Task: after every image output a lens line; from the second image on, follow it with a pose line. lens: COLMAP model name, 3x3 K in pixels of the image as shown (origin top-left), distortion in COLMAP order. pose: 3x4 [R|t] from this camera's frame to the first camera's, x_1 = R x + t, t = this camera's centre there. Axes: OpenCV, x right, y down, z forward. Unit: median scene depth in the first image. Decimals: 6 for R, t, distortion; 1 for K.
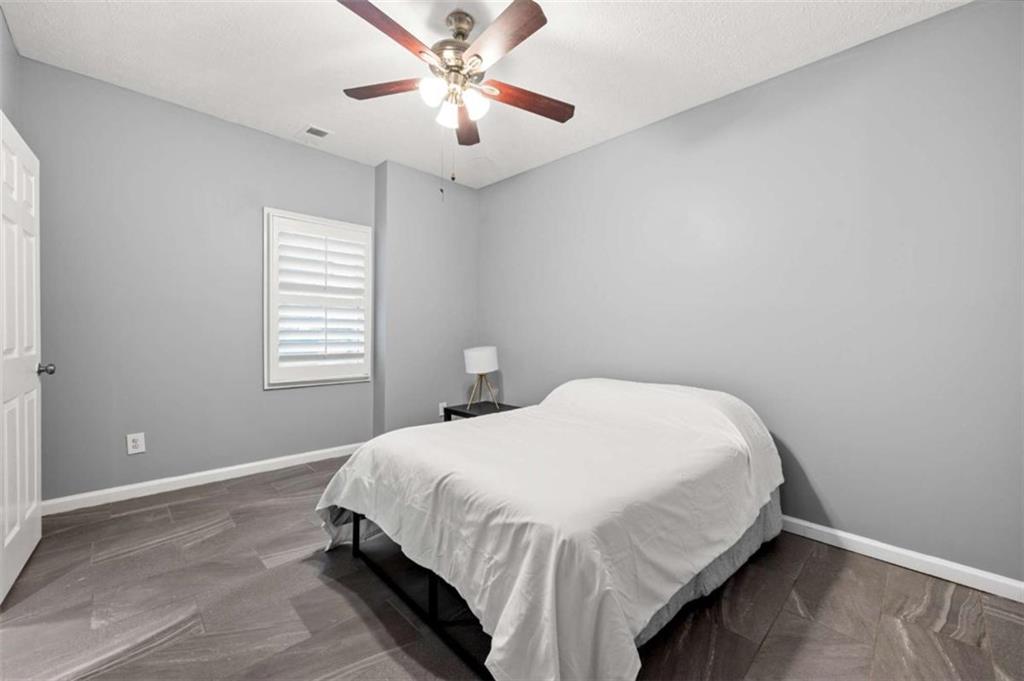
lens RADIAL K [[408.2, 0, 506.0], [0, 408.2, 334.0], [0, 0, 1]] dist [-0.001800, -0.000063]
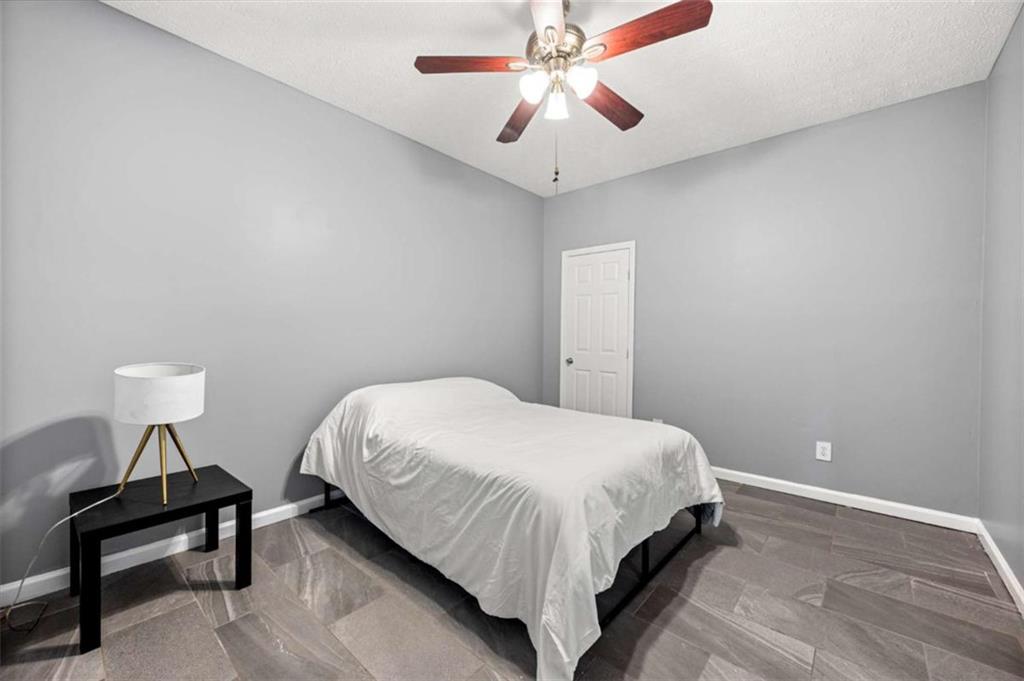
lens RADIAL K [[408.2, 0, 506.0], [0, 408.2, 334.0], [0, 0, 1]] dist [-0.001800, -0.000063]
pose [[-0.082647, -0.006209, 0.996560, -1.391871], [-0.010119, 0.999934, 0.005391, -0.028688], [-0.996527, -0.009639, -0.082705, 1.563510]]
